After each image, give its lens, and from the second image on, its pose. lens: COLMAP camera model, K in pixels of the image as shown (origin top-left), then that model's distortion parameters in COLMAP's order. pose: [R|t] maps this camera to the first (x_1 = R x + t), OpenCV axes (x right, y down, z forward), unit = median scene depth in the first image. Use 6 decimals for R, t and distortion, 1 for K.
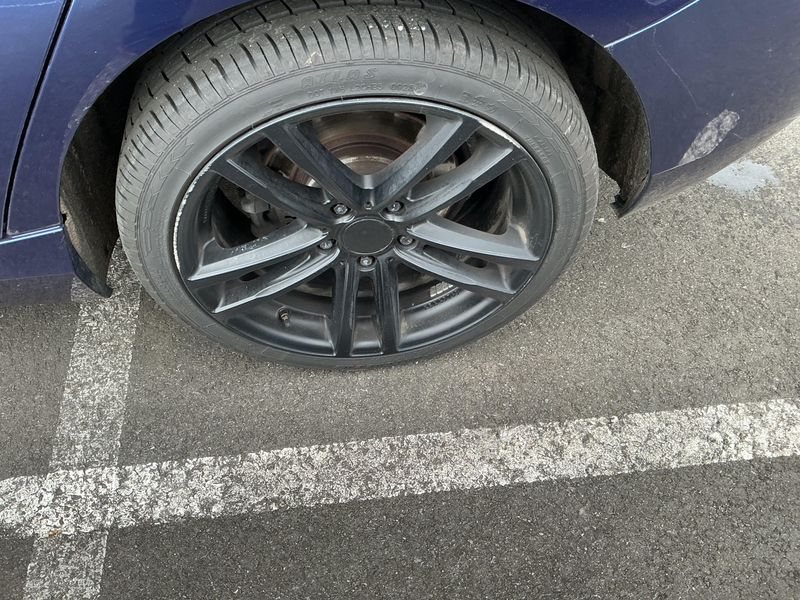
lens RADIAL K [[665.4, 0, 400.5], [0, 665.4, 300.7], [0, 0, 1]] dist [0.075548, -0.139881]
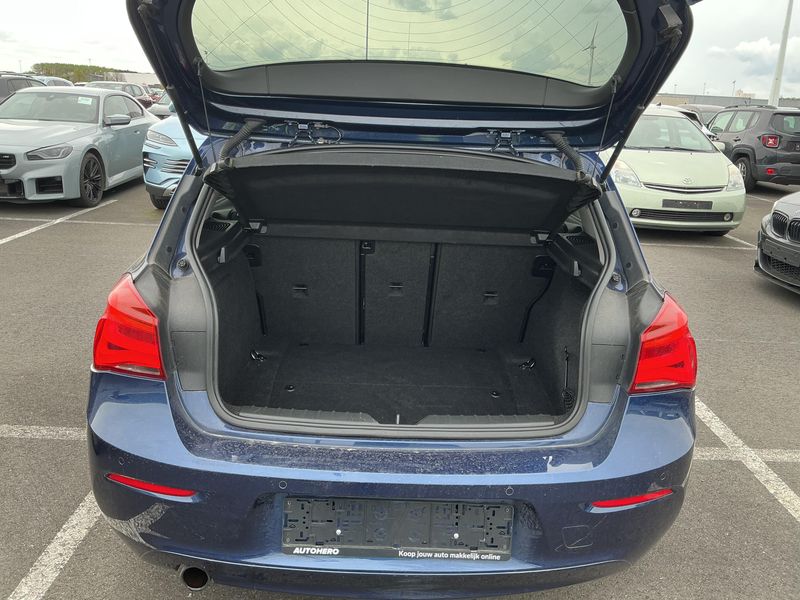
lens RADIAL K [[668.7, 0, 400.0], [0, 668.7, 300.0], [0, 0, 1]] dist [0.030501, -0.067100]
pose [[-0.106499, 0.273246, -0.956031, 1.977563], [-0.823586, 0.514476, 0.238789, -1.579758], [0.557103, 0.812805, 0.170251, 0.638854]]
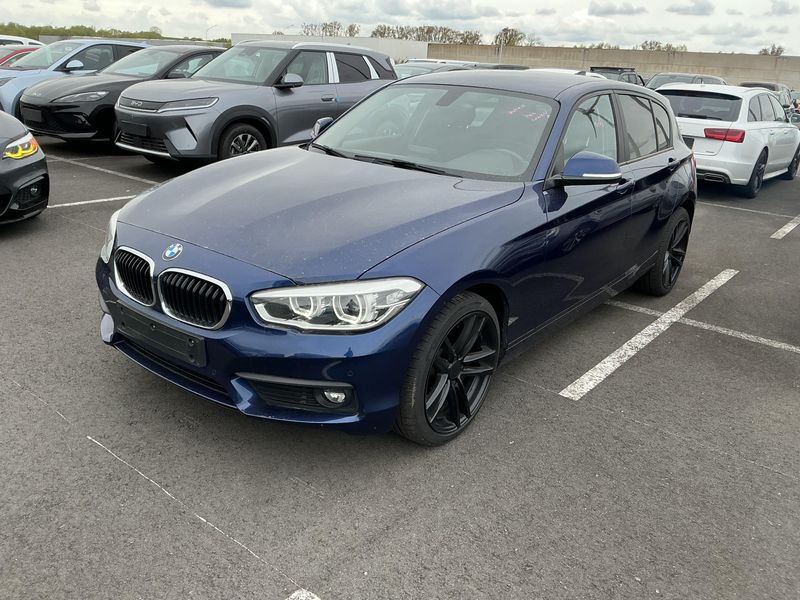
lens RADIAL K [[684.2, 0, 400.0], [0, 684.2, 300.0], [0, 0, 1]] dist [-0.001247, -0.013657]
pose [[0.710104, -0.207787, 0.672739, -4.566824], [0.539370, 0.774691, -0.330051, 0.711761], [-0.452584, 0.597226, 0.662185, -1.160658]]
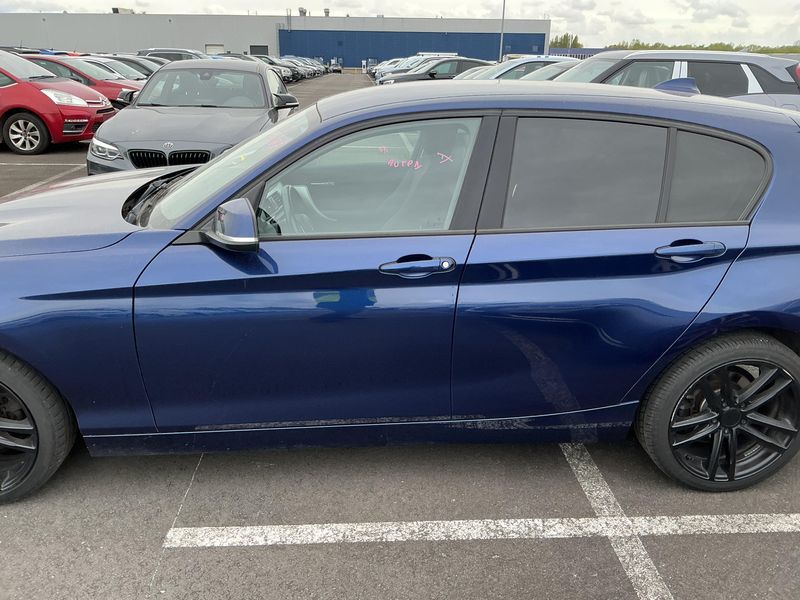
lens RADIAL K [[668.7, 0, 400.0], [0, 668.7, 300.0], [0, 0, 1]] dist [0.030501, -0.067100]
pose [[0.998209, 0.029525, -0.052027, -1.121274], [-0.053296, 0.833905, -0.549329, 0.949420], [0.027167, 0.551118, 0.833985, -1.377328]]
